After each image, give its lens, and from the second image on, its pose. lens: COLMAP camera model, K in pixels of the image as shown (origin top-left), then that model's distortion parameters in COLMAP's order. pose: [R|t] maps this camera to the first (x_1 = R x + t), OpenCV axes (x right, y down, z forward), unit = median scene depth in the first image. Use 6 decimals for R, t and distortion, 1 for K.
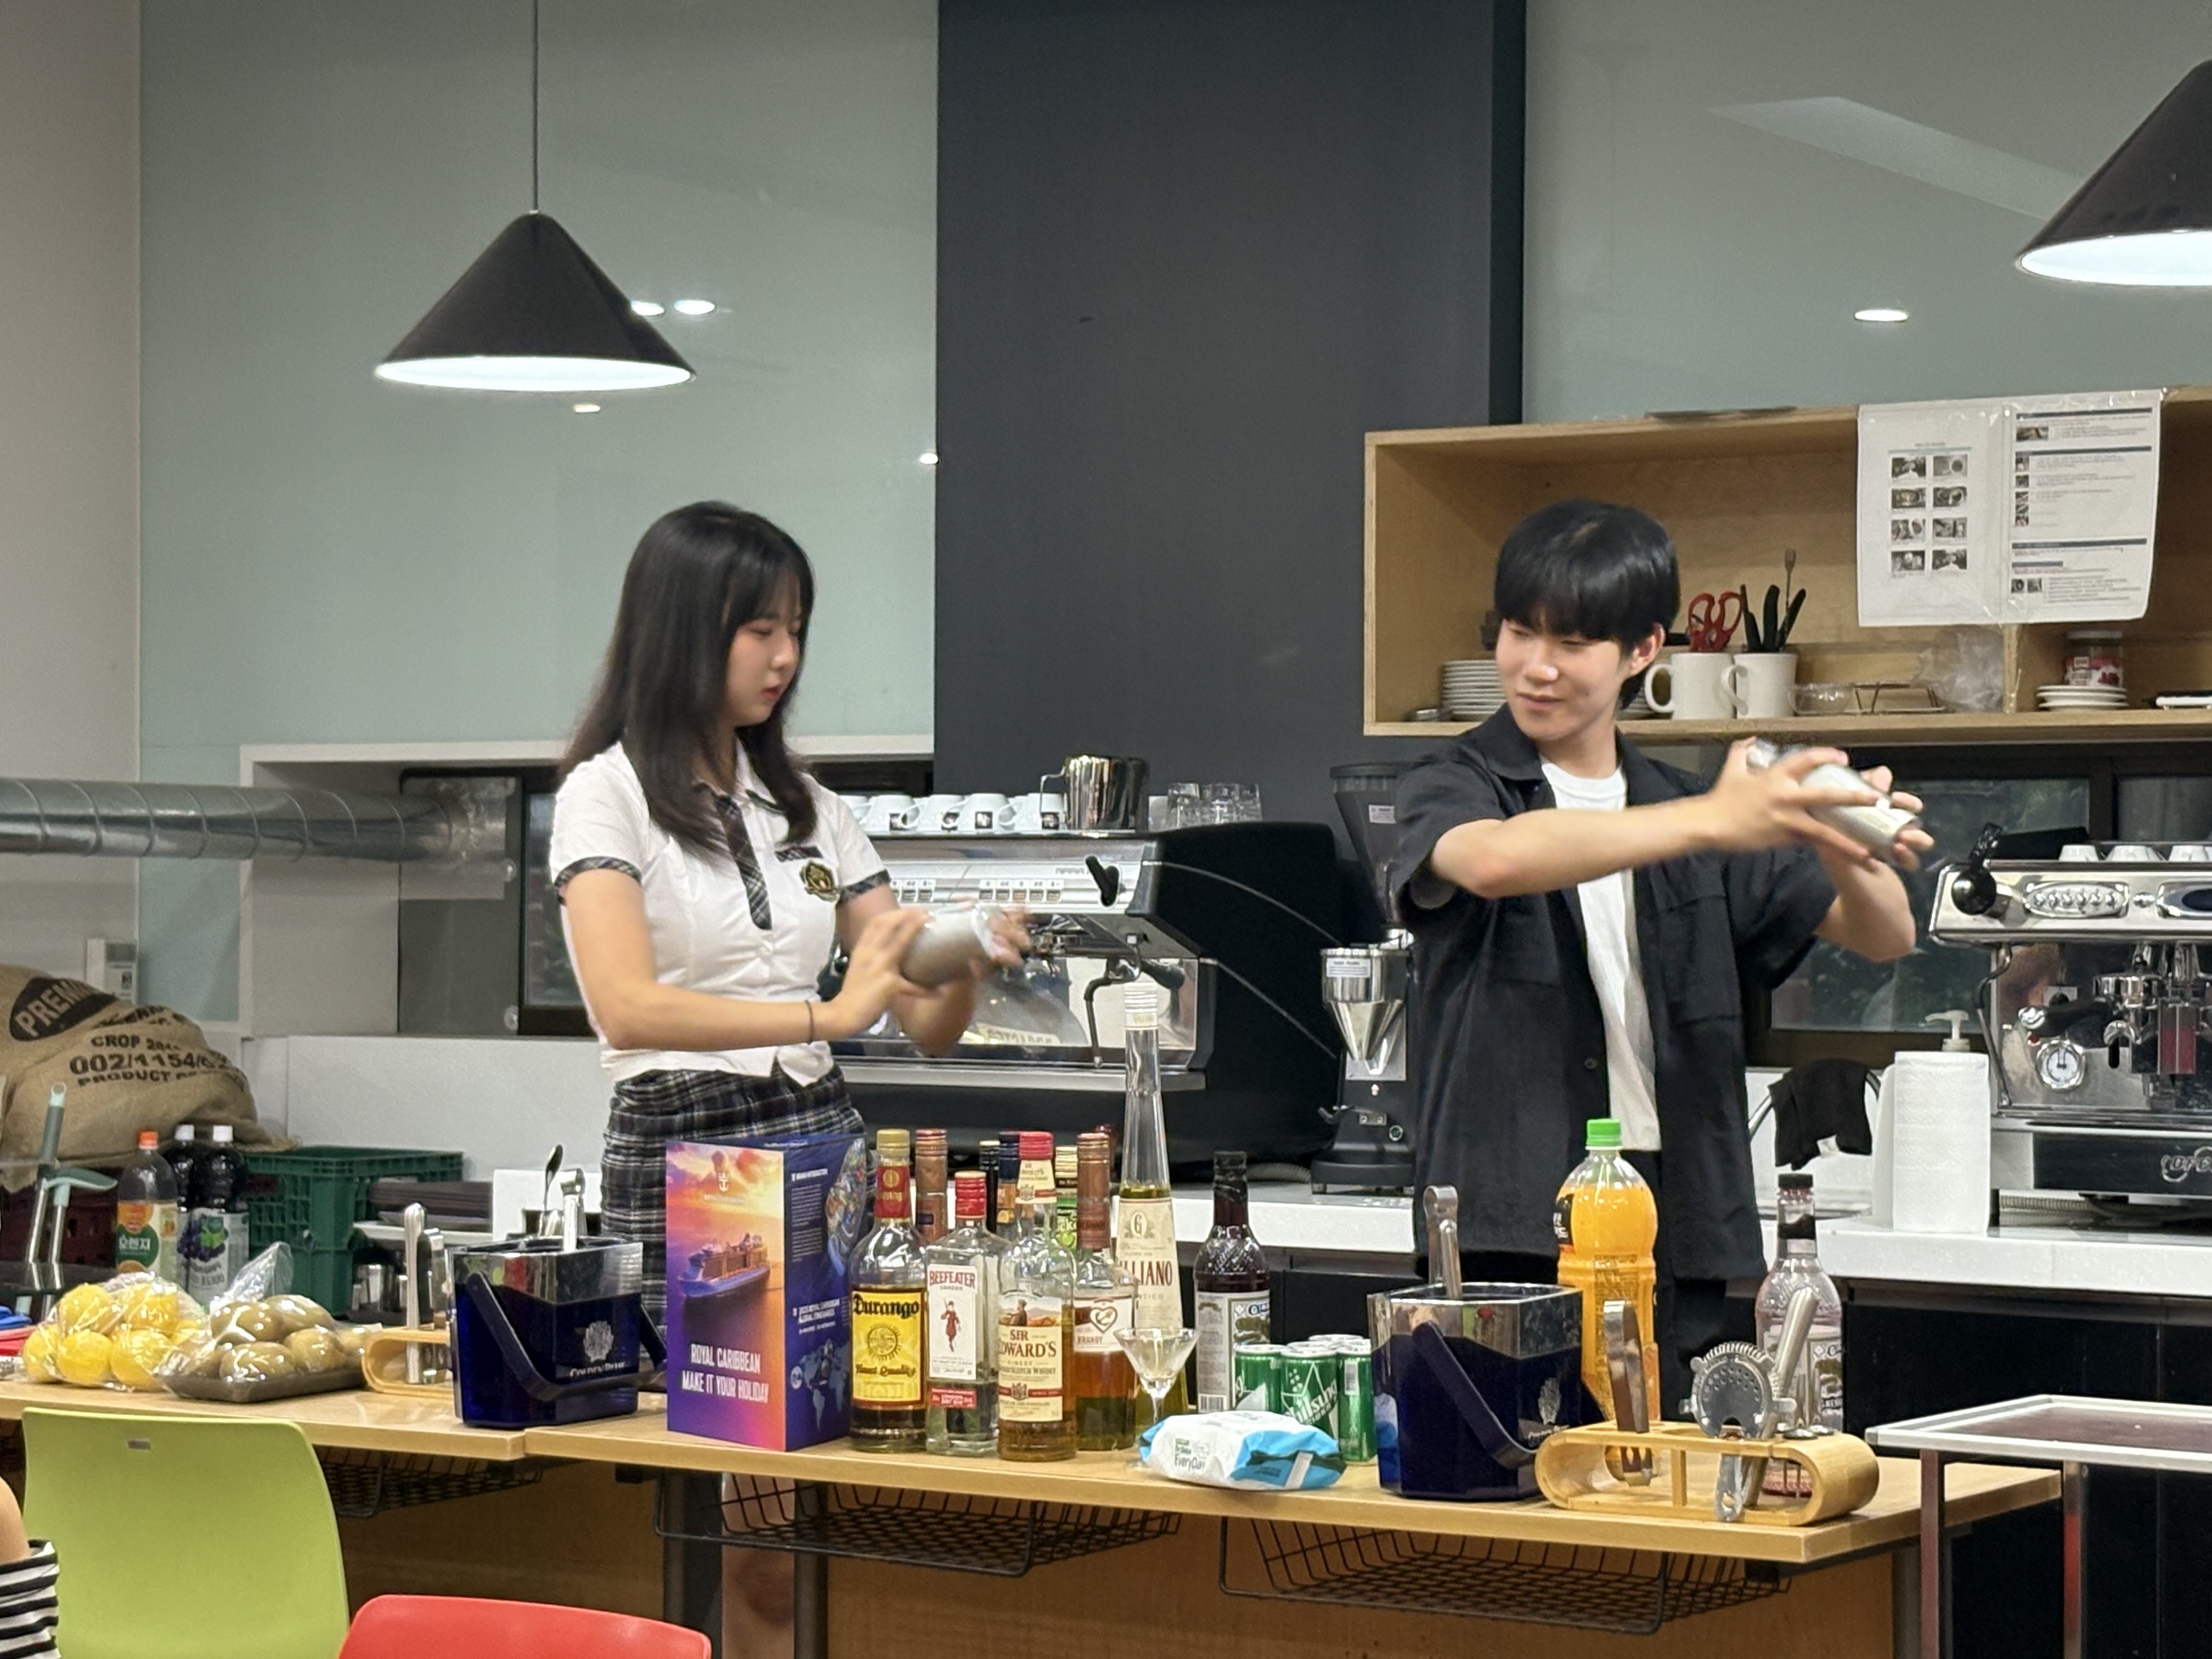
lens RADIAL K [[5044.4, 0, 1106.0], [0, 5044.4, 829.5], [0, 0, 1]] dist [0.180895, 0.296292]
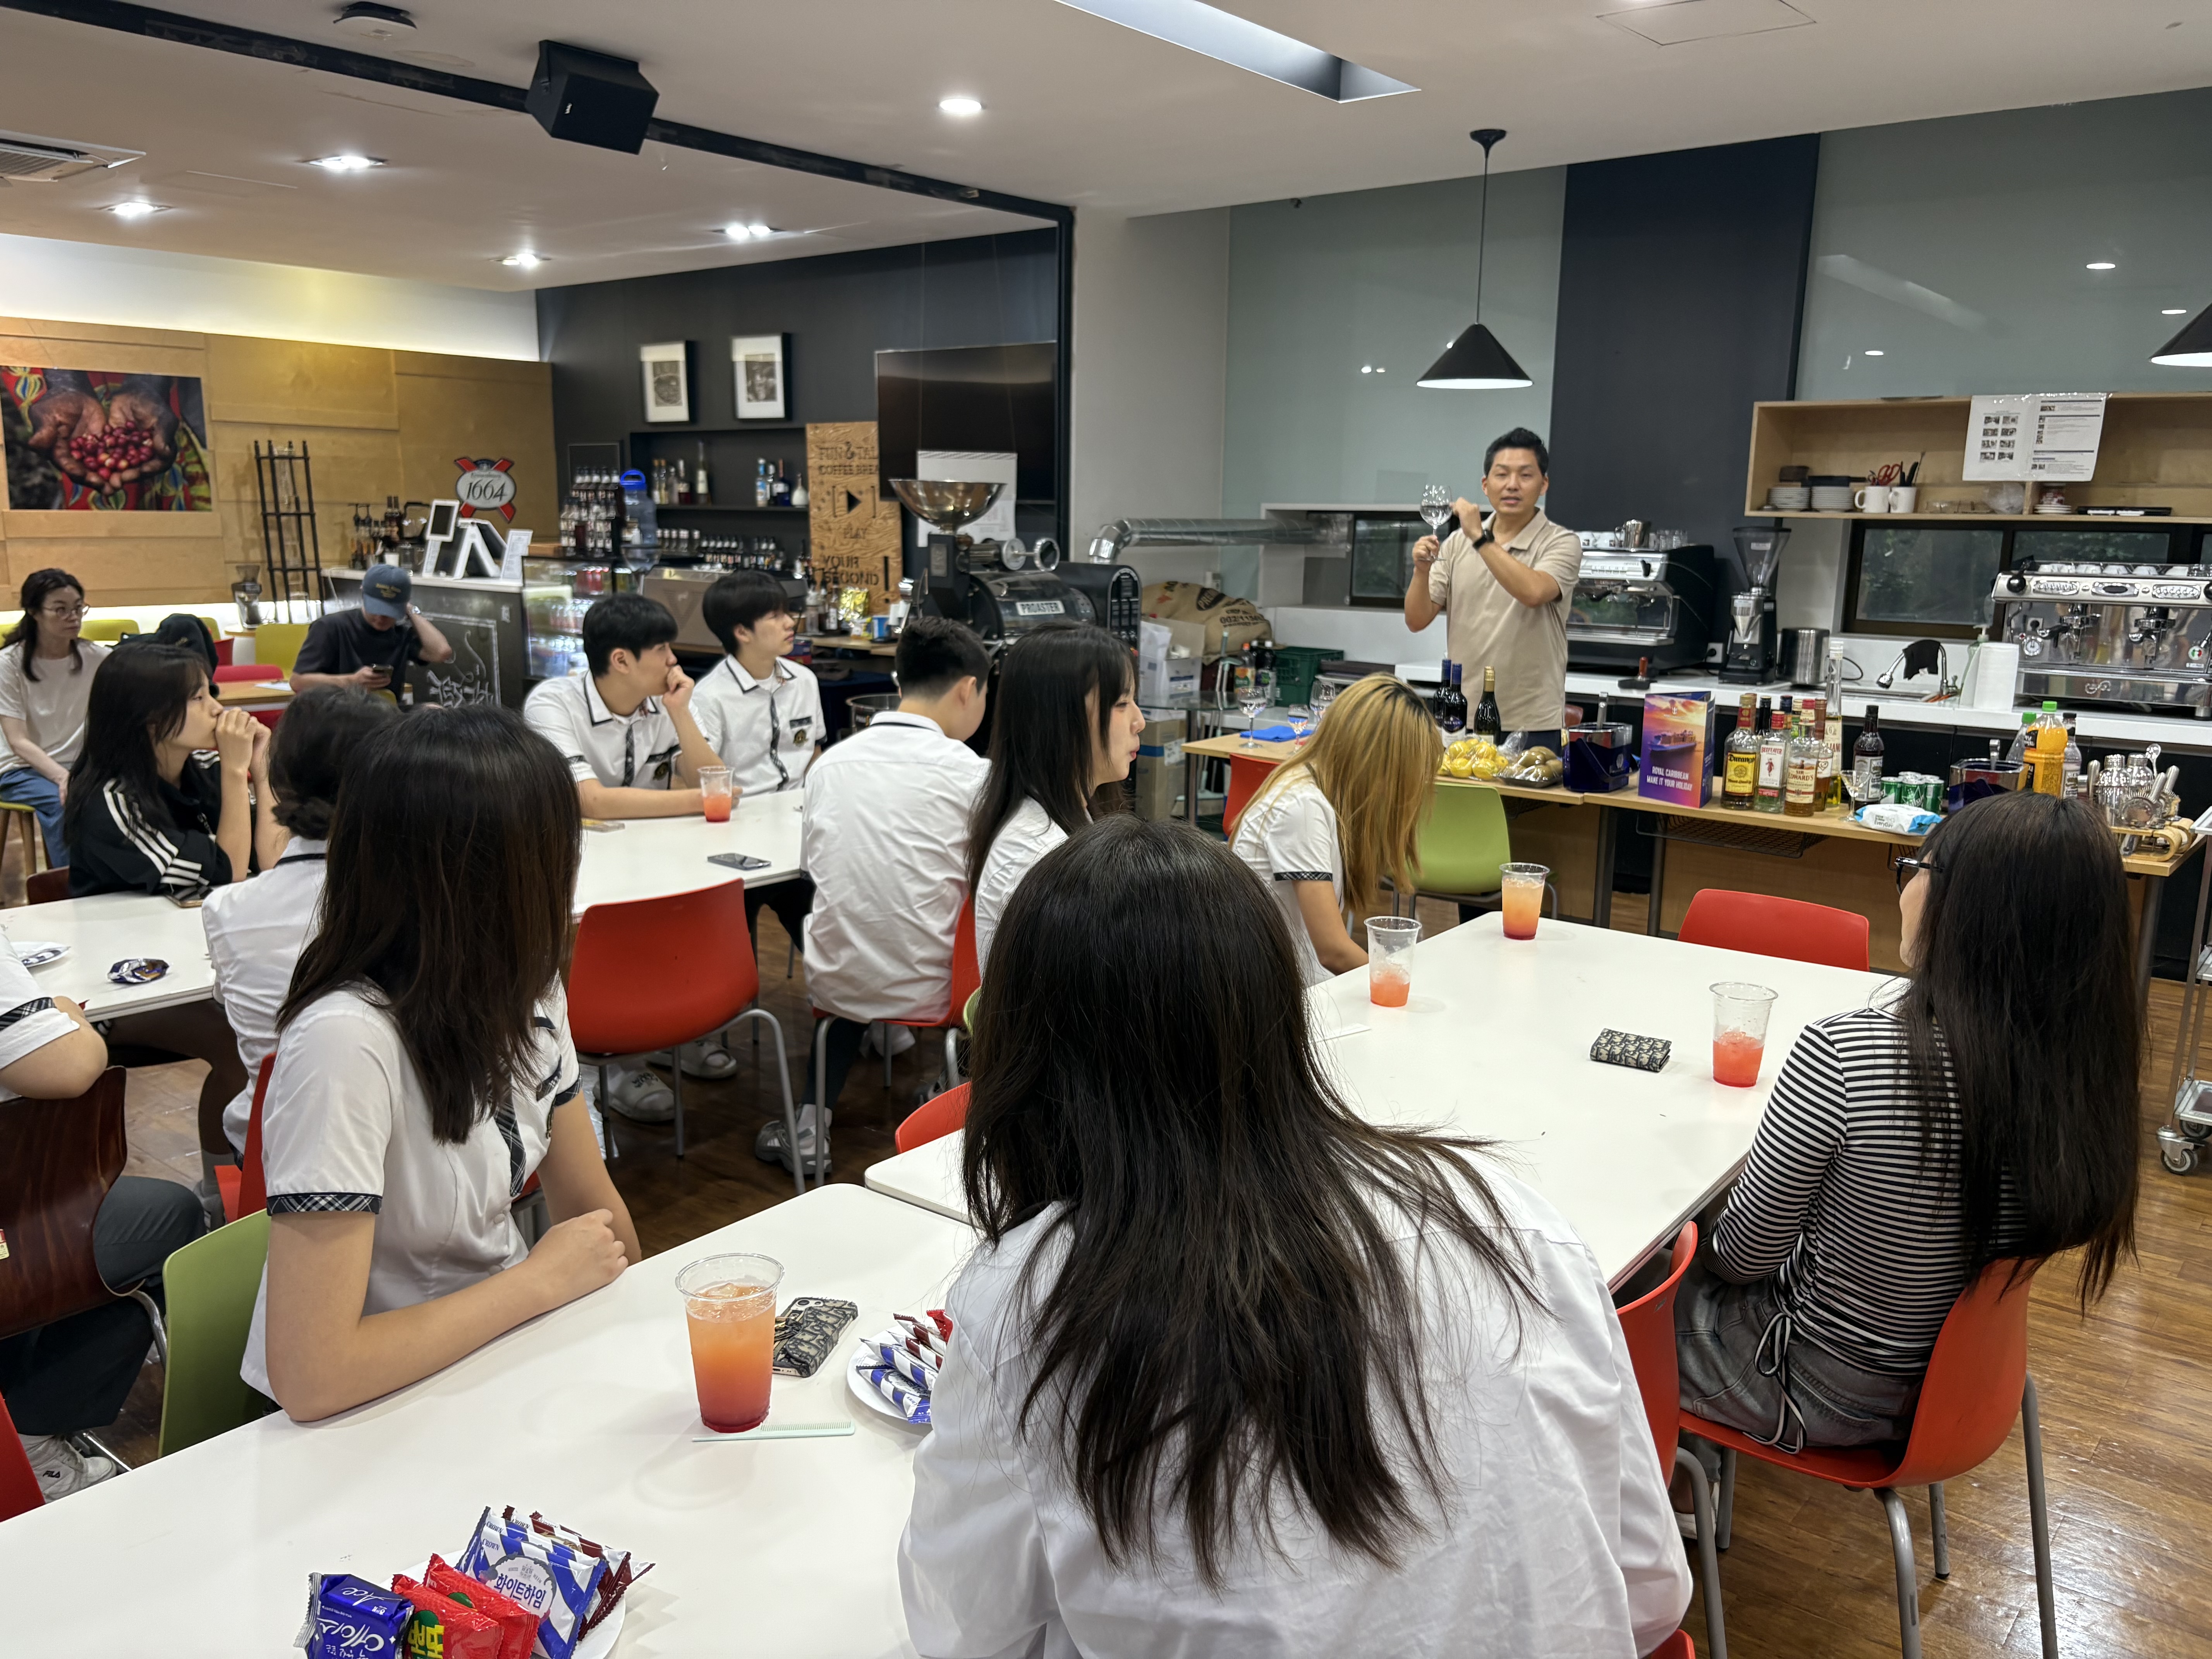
lens RADIAL K [[1717.3, 0, 1106.0], [0, 1717.3, 829.5], [0, 0, 1]] dist [-0.005664, -0.002953]
pose [[0.993458, 0.027161, -0.110924, -0.207798], [-0.004914, 0.980573, 0.196092, -0.036367], [0.114095, -0.194264, 0.974291, 0.029125]]
